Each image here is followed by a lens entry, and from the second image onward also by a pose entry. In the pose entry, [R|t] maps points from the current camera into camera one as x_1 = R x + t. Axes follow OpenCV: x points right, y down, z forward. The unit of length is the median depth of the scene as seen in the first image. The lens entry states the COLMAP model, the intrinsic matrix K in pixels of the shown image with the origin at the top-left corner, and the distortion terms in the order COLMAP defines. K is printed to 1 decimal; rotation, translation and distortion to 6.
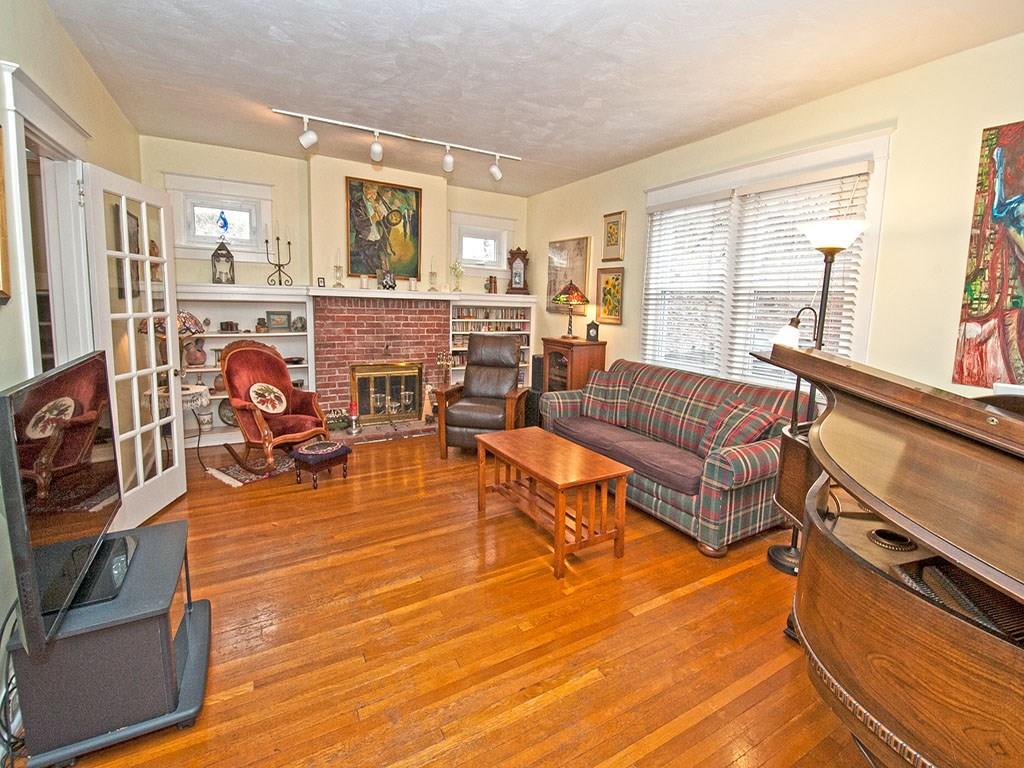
lens RADIAL K [[465.2, 0, 513.6], [0, 465.2, 352.1], [0, 0, 1]] dist [-0.001616, -0.000405]
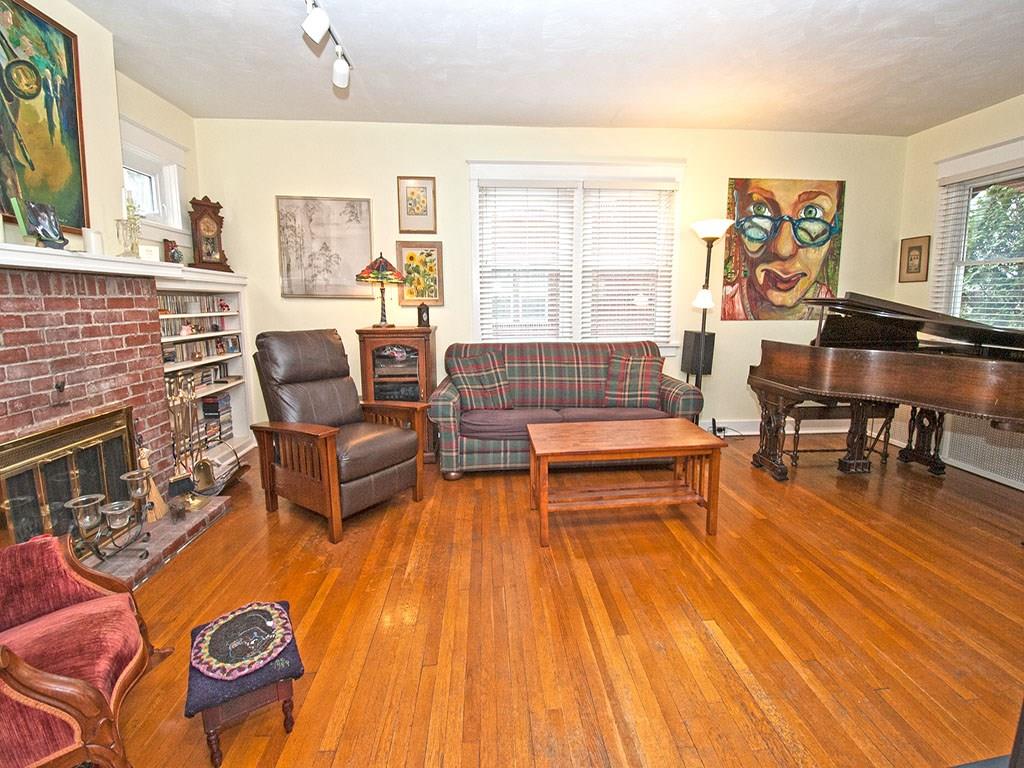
lens RADIAL K [[453.0, 0, 515.2], [0, 453.0, 356.7], [0, 0, 1]] dist [0.019283, -0.019261]
pose [[0.431703, -0.143266, 0.890565, -0.486696], [0.117557, 0.987822, 0.101926, -0.033447], [-0.894322, 0.060690, 0.443288, 0.470991]]
